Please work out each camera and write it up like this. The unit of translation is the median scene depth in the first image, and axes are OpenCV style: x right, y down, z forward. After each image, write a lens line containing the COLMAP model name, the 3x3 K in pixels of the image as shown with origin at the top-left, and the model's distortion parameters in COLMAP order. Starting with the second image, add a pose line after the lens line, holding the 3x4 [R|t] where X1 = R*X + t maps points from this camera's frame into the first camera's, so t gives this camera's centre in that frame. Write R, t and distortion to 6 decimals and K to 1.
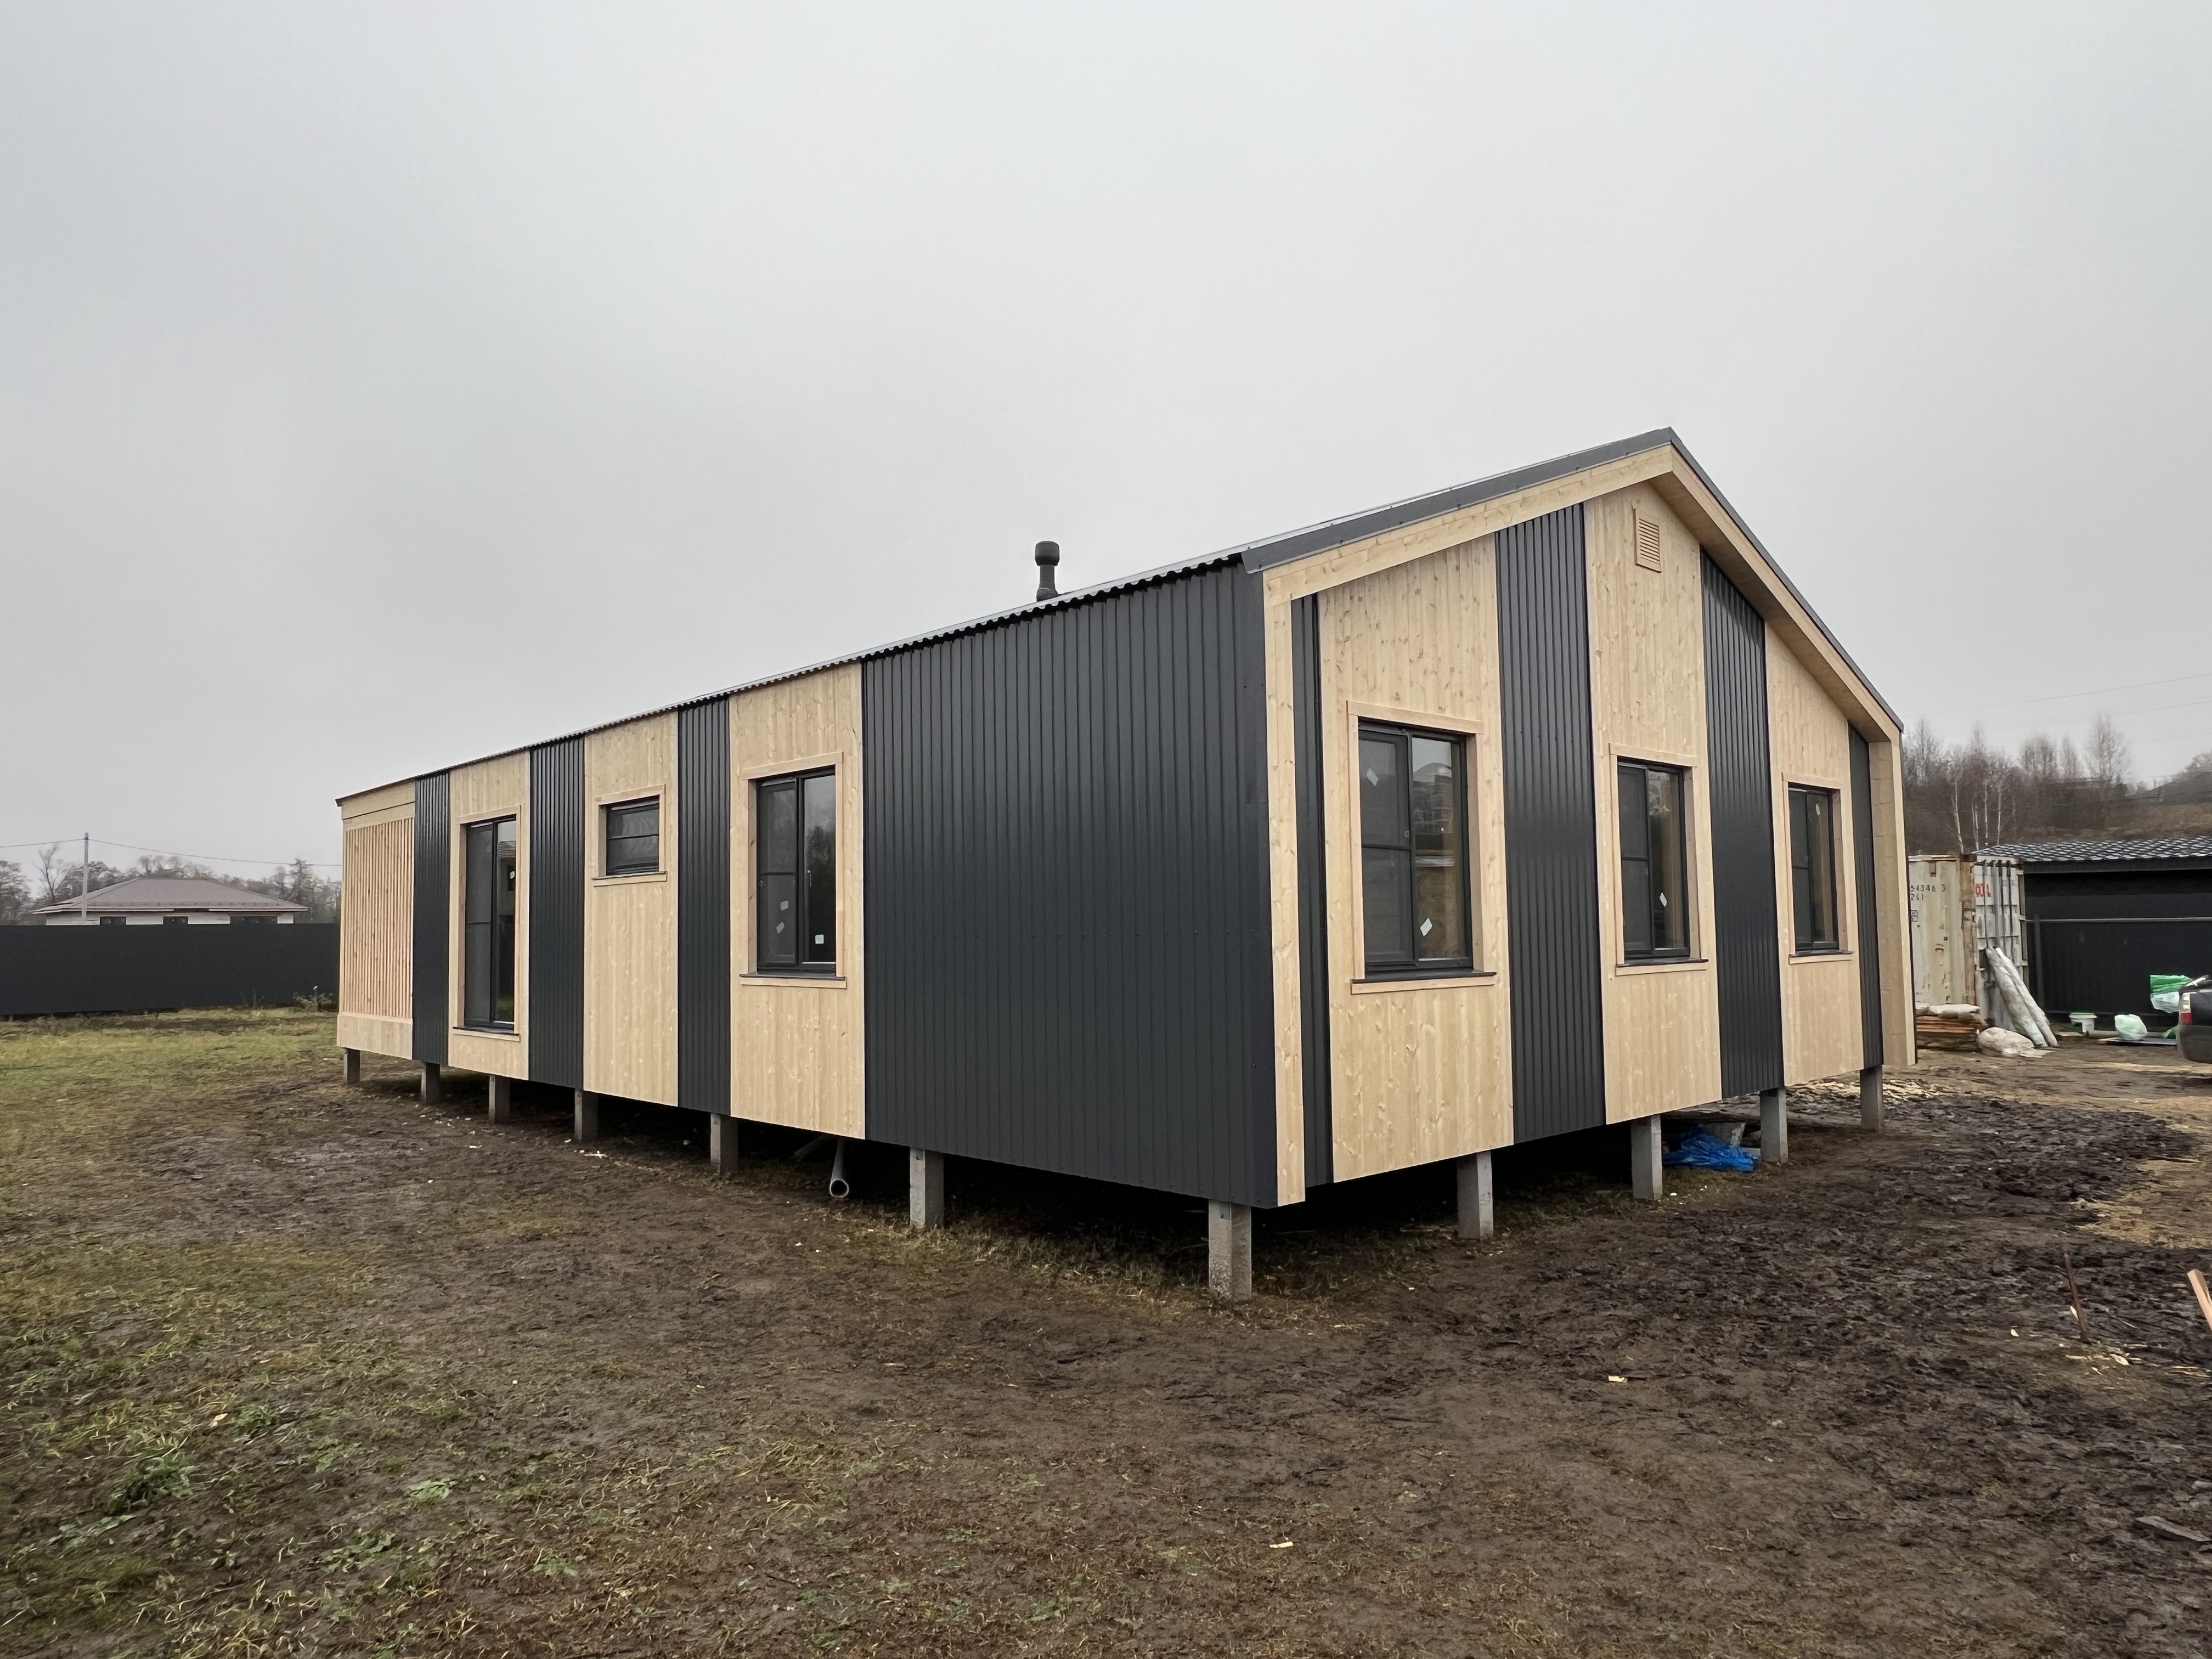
lens RADIAL K [[1416.2, 0, 1109.5], [0, 1416.2, 840.3], [0, 0, 1]] dist [-0.001279, -0.001888]
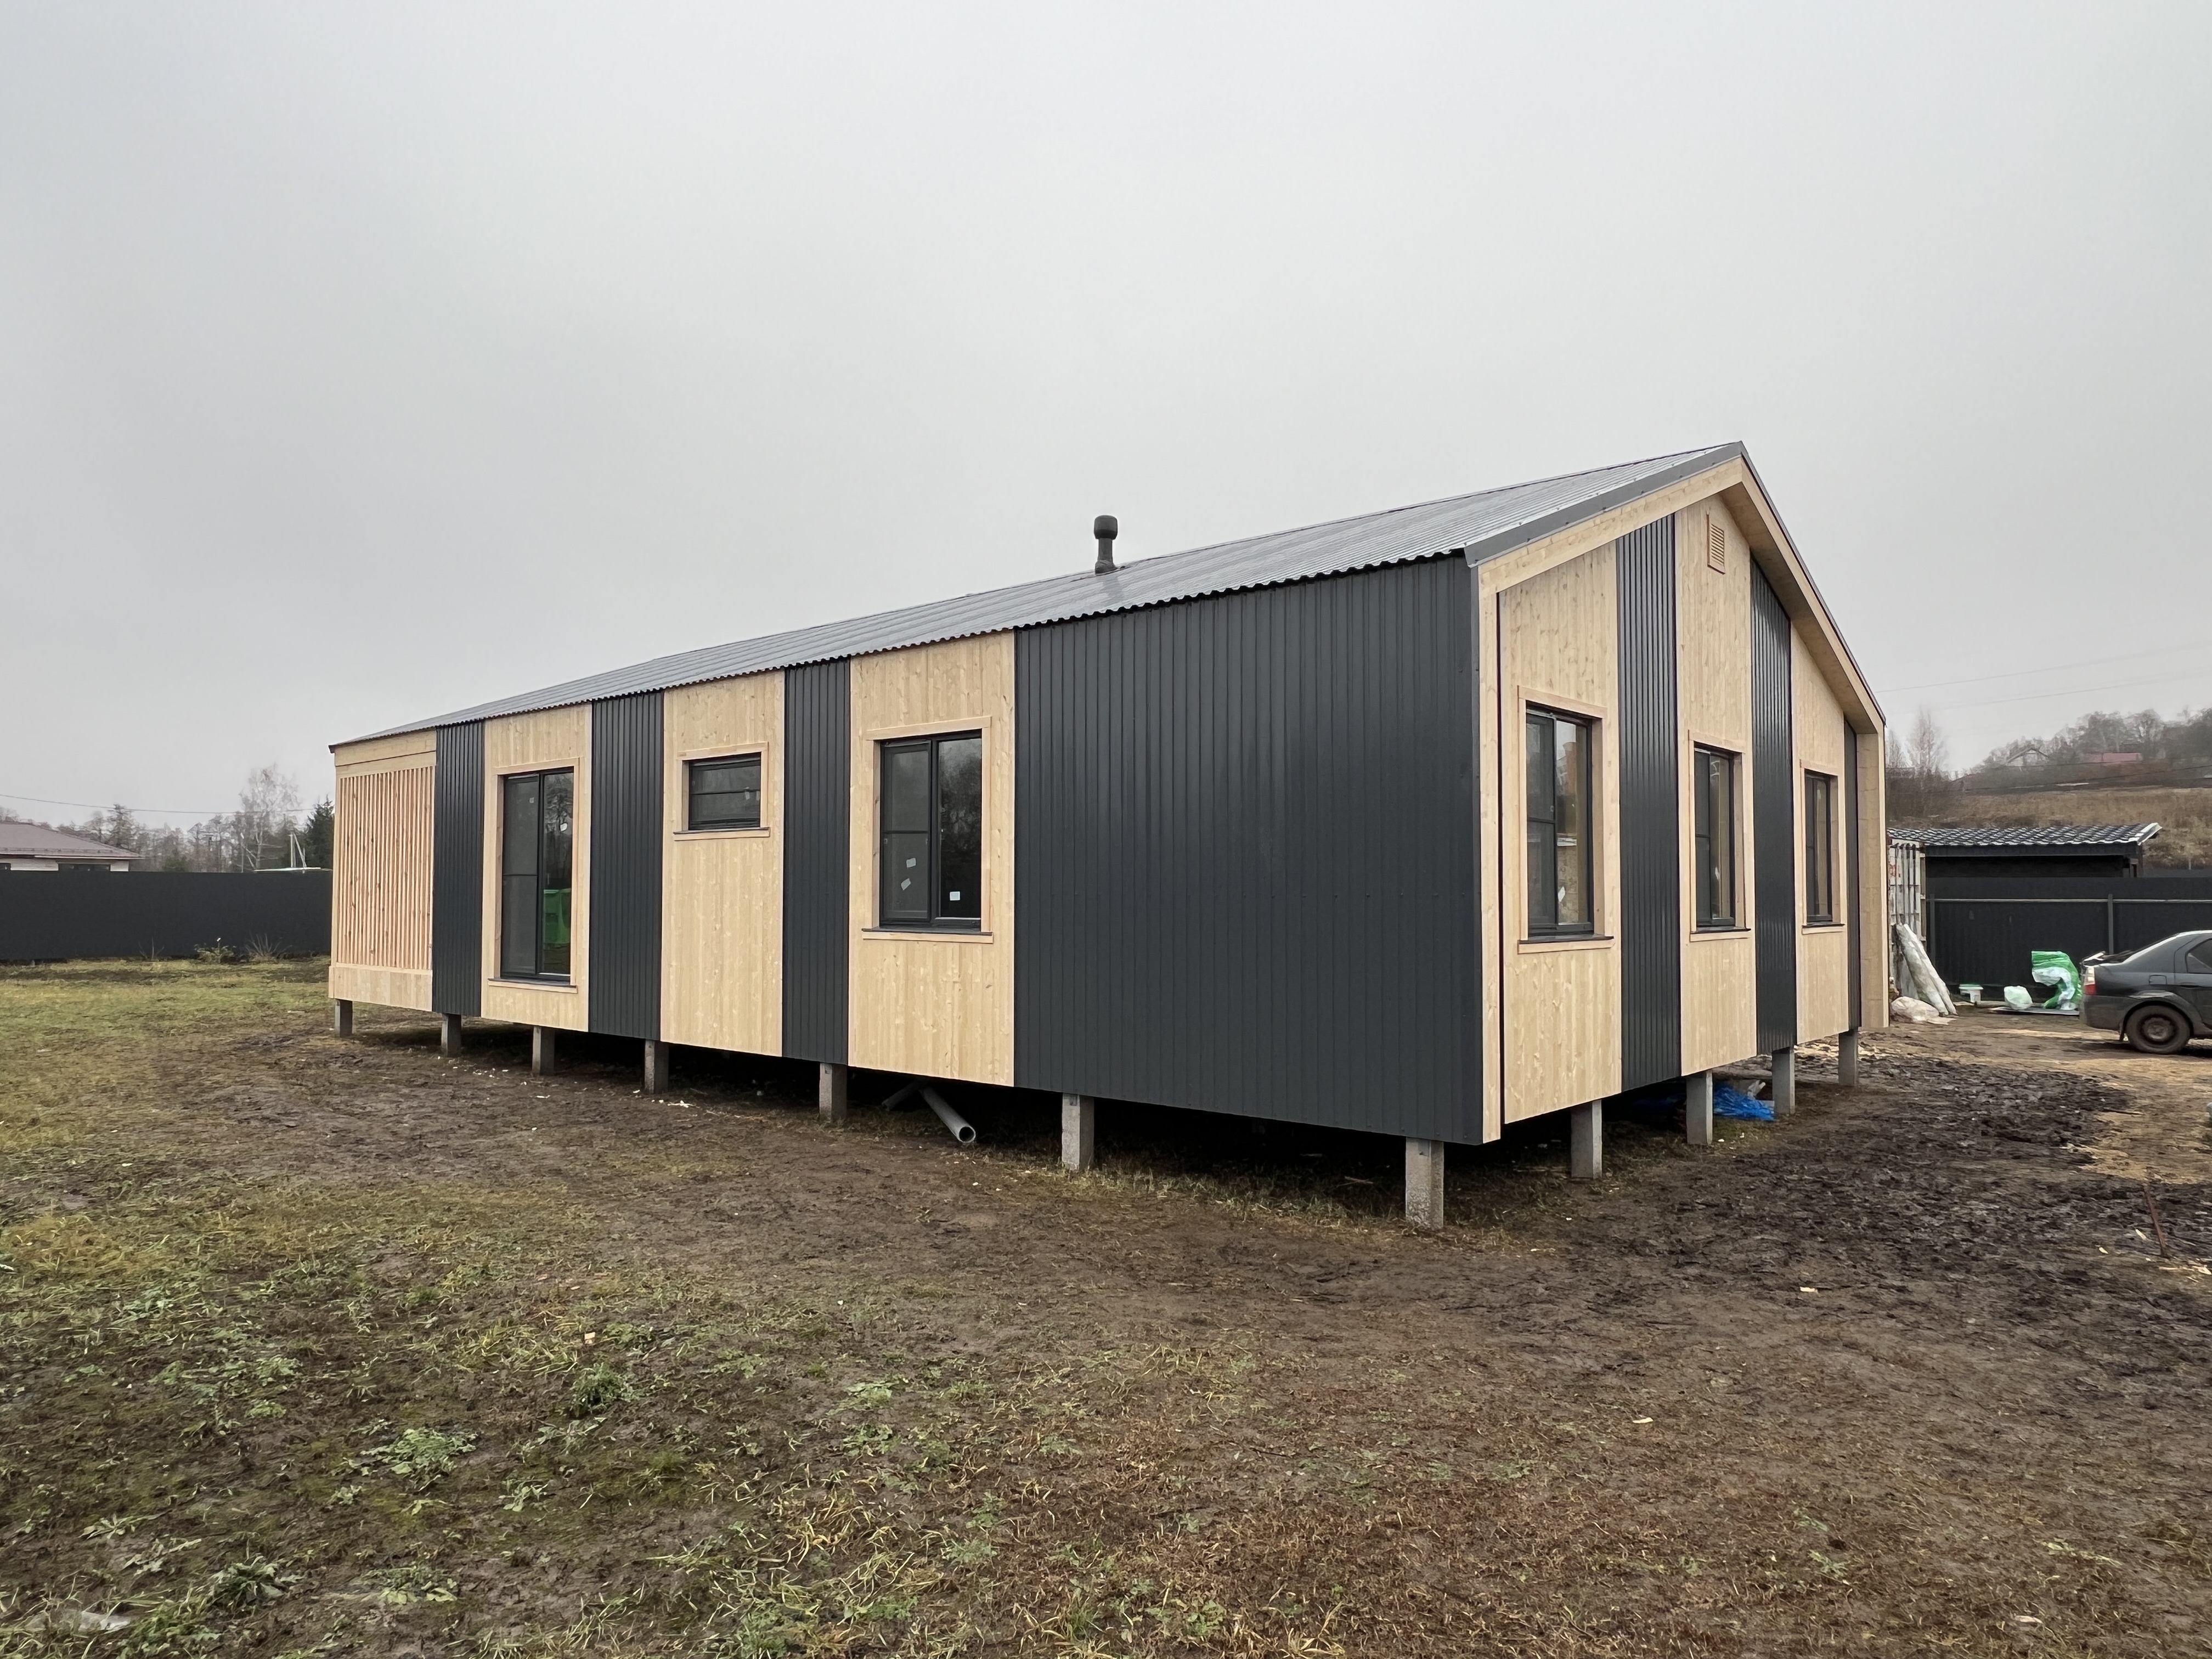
lens RADIAL K [[1414.5, 0, 1108.1], [0, 1414.5, 839.2], [0, 0, 1]] dist [-0.001442, -0.001672]
pose [[0.994824, 0.021351, 0.099340, -0.203802], [-0.023648, 0.999478, 0.021997, 0.002730], [-0.098819, -0.024232, 0.994810, -0.045779]]
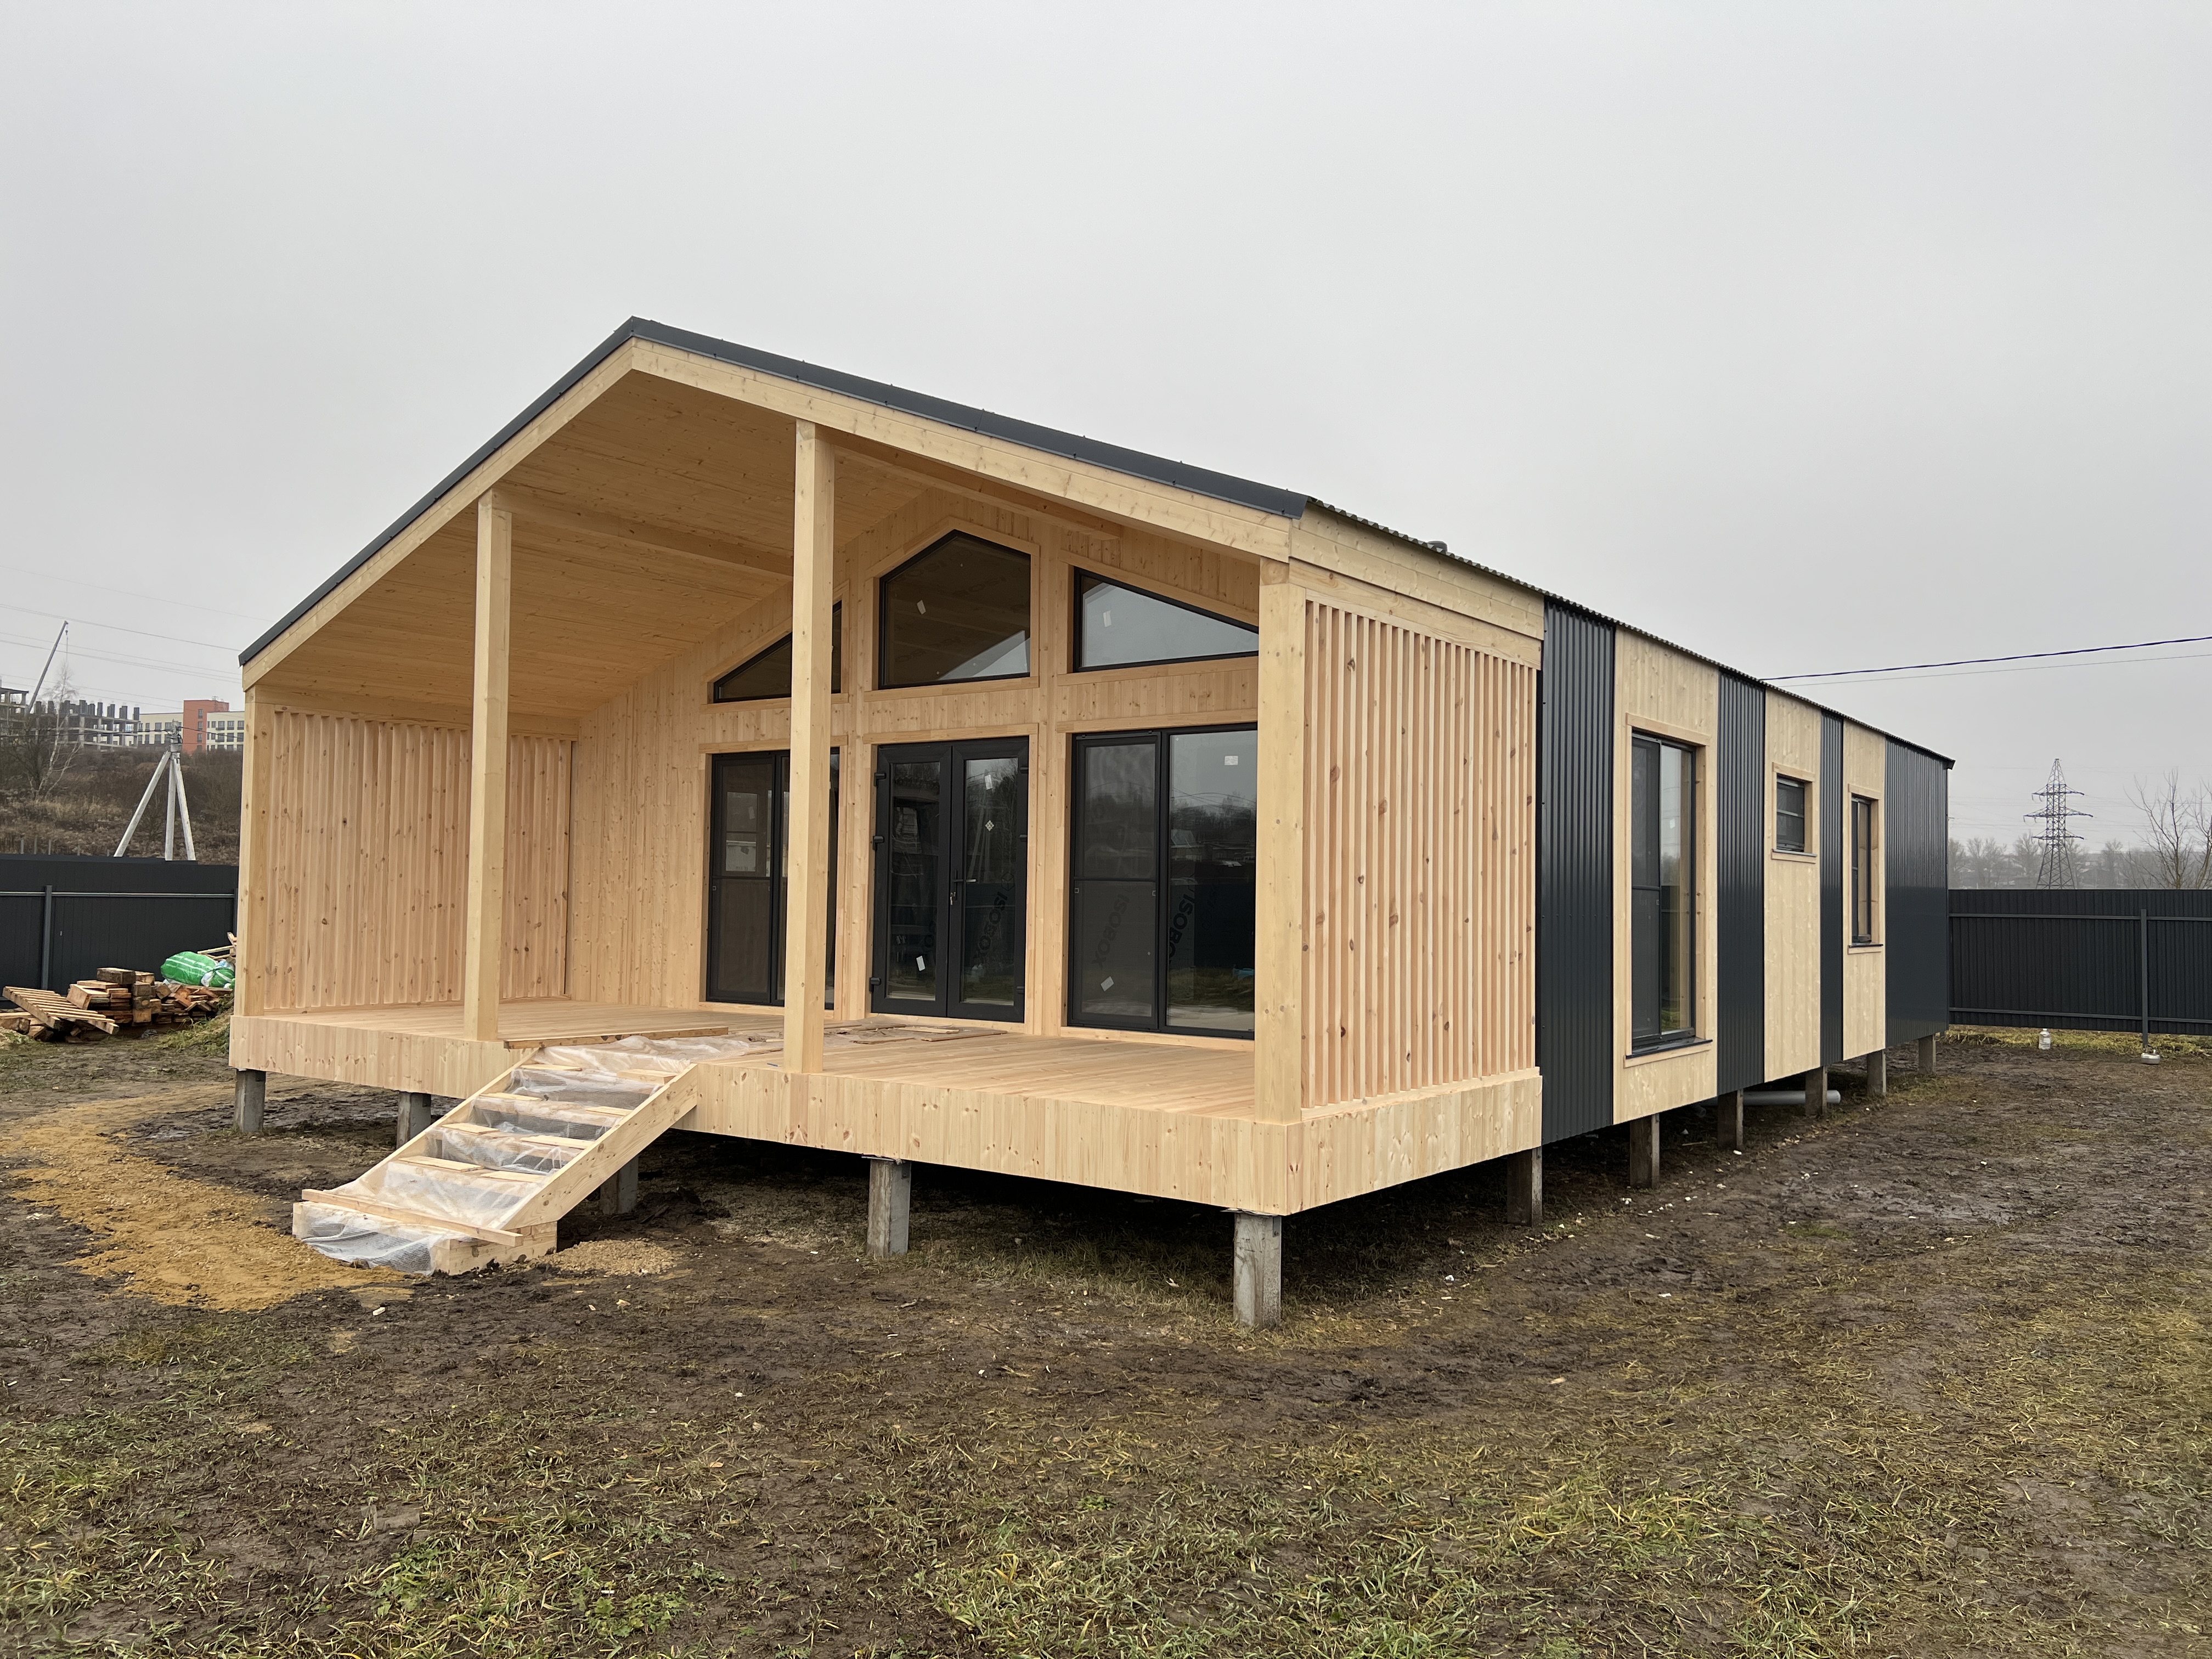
lens RADIAL K [[1658.5, 0, 1106.0], [0, 1658.5, 829.5], [0, 0, 1]] dist [0.056189, -0.065312]
pose [[-0.185071, 0.053701, 0.981257, -1.755190], [-0.073591, 0.994945, -0.068330, 0.155799], [-0.979966, -0.084858, -0.180184, 2.106215]]
